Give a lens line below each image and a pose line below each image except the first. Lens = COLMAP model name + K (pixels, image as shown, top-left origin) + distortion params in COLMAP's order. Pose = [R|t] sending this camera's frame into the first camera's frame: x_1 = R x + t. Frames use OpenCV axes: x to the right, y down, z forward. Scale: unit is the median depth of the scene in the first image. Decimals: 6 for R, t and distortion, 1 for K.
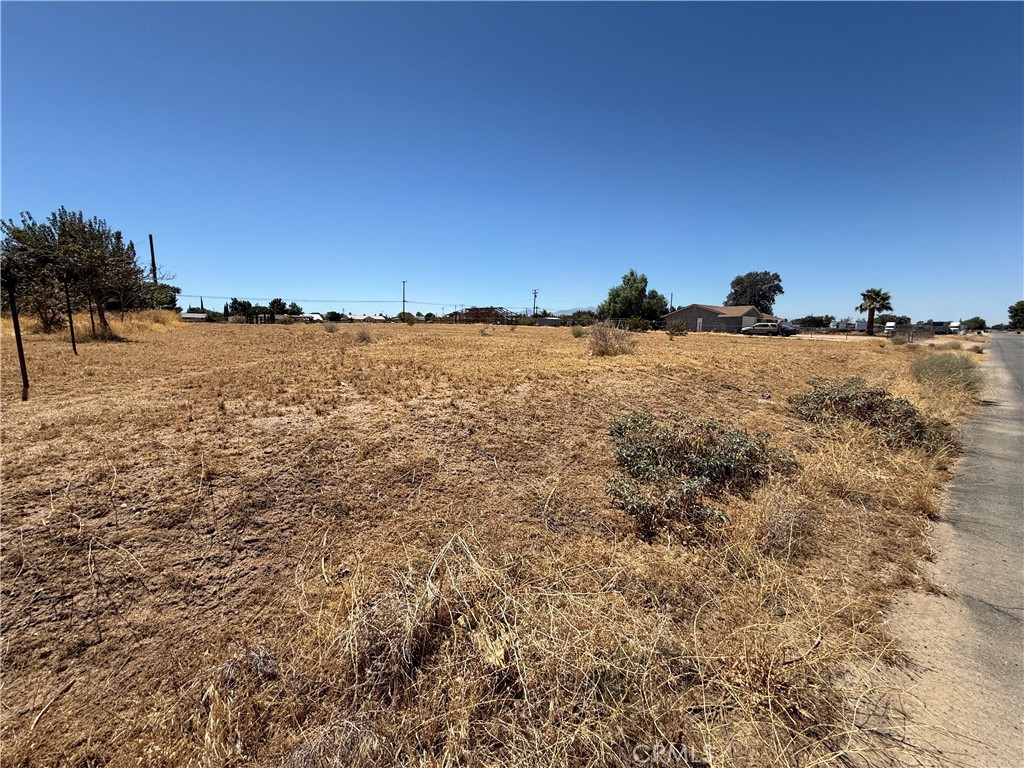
lens RADIAL K [[410.4, 0, 515.7], [0, 410.4, 381.4], [0, 0, 1]] dist [-0.001112, 0.000360]
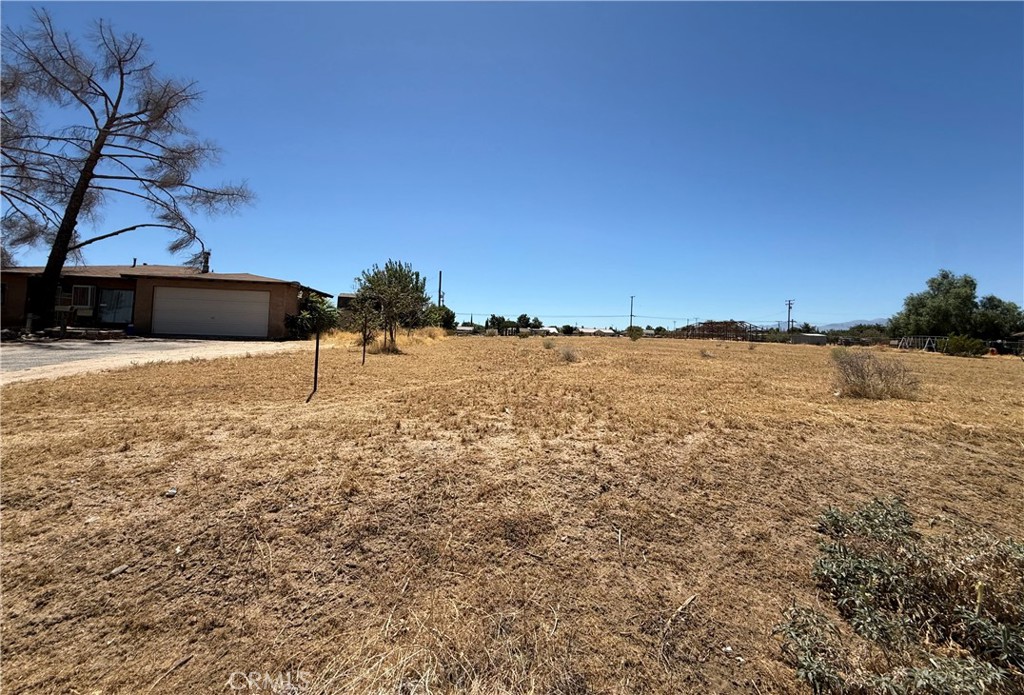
lens RADIAL K [[413.2, 0, 510.6], [0, 413.2, 308.7], [0, 0, 1]] dist [0.000779, -0.000038]
pose [[0.851136, -0.021053, -0.524524, 0.142492], [-0.087606, 0.979486, -0.181471, -0.056204], [0.517584, 0.200407, 0.831831, 0.065990]]
